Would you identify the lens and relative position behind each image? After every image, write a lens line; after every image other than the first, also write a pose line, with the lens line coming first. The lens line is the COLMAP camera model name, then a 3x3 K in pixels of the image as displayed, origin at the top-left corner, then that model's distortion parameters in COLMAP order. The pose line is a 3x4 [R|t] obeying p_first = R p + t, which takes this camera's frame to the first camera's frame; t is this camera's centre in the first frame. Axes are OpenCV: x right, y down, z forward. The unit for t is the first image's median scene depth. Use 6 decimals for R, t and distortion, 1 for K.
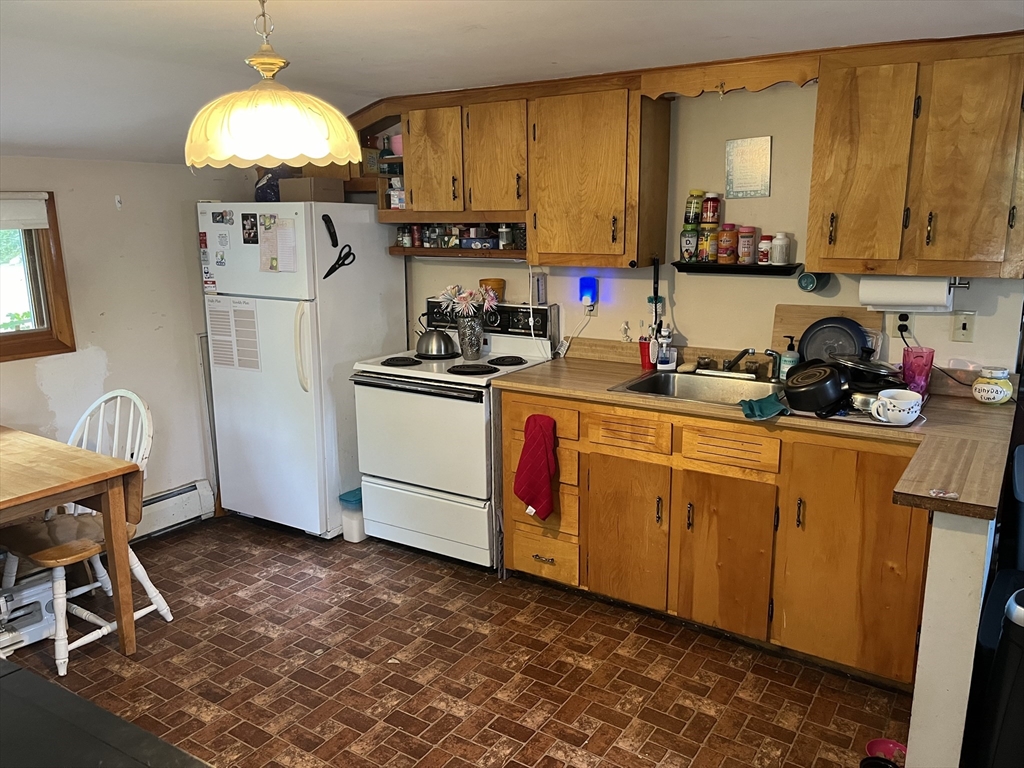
lens RADIAL K [[776.6, 0, 516.7], [0, 776.6, 385.5], [0, 0, 1]] dist [0.002069, -0.022754]
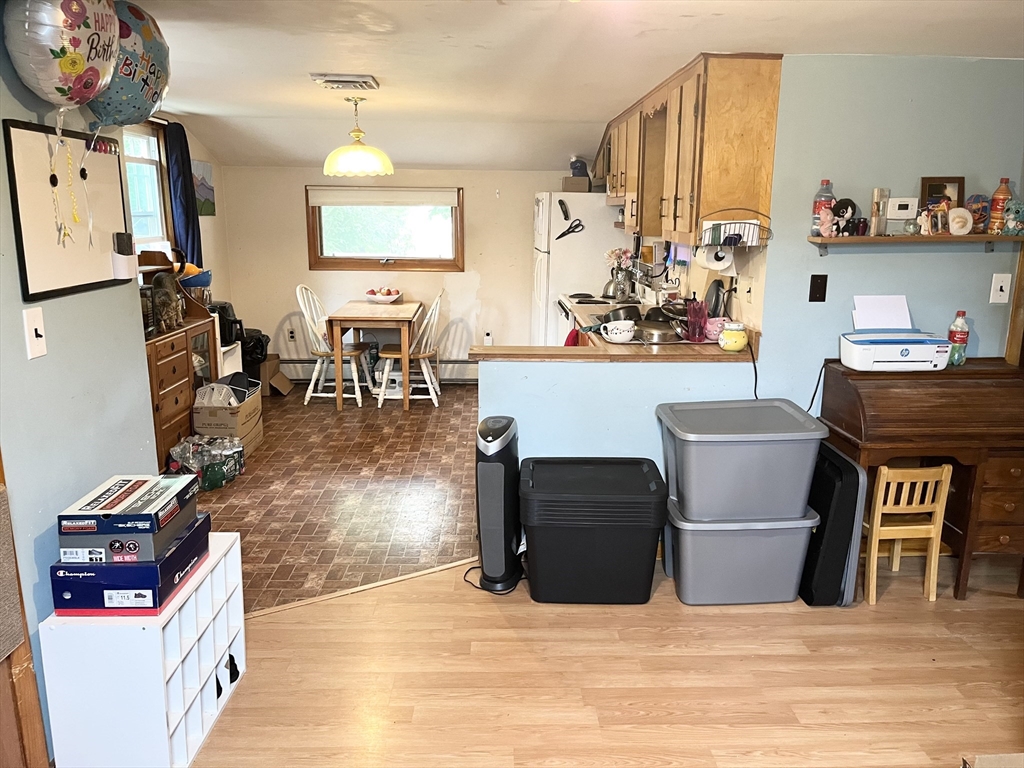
lens RADIAL K [[776.6, 0, 510.9], [0, 776.6, 381.5], [0, 0, 1]] dist [0.002069, -0.022754]
pose [[0.556869, 0.190419, -0.808478, 1.478830], [-0.187497, 0.977061, 0.100980, 0.009370], [0.809161, 0.095355, 0.579798, 0.013291]]
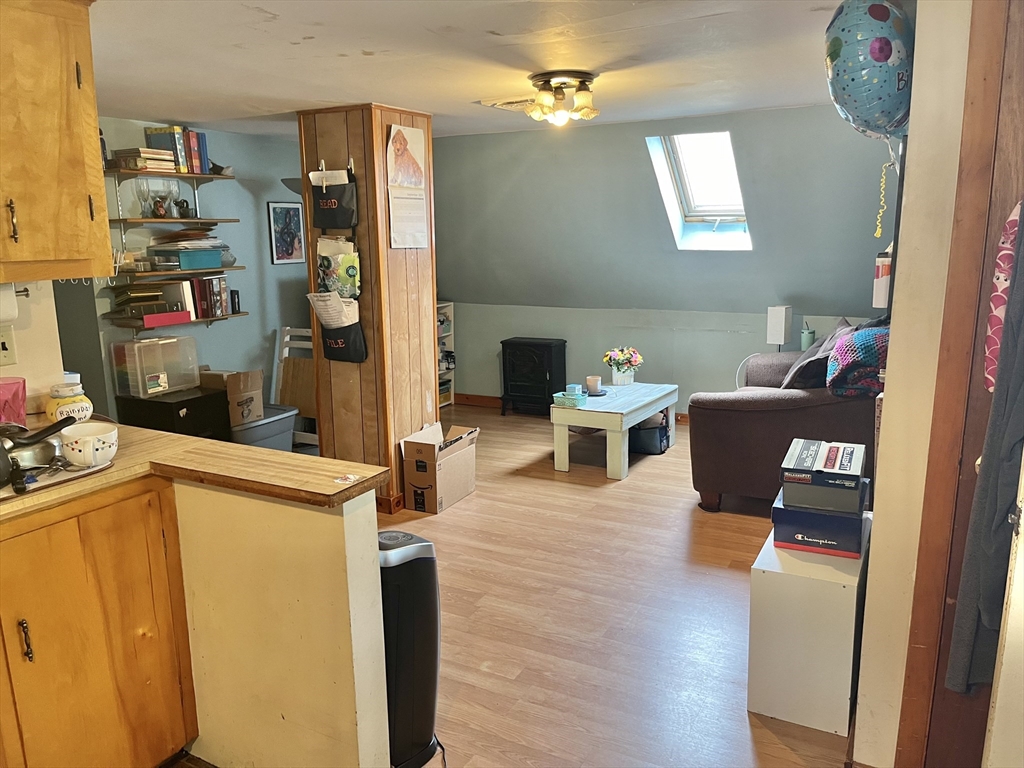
lens RADIAL K [[776.6, 0, 544.3], [0, 776.6, 386.0], [0, 0, 1]] dist [0.002069, -0.022754]
pose [[-0.093889, -0.184177, 0.978399, -0.293622], [0.217948, 0.955100, 0.200706, -0.082569], [-0.971434, 0.232084, -0.049533, 0.551018]]
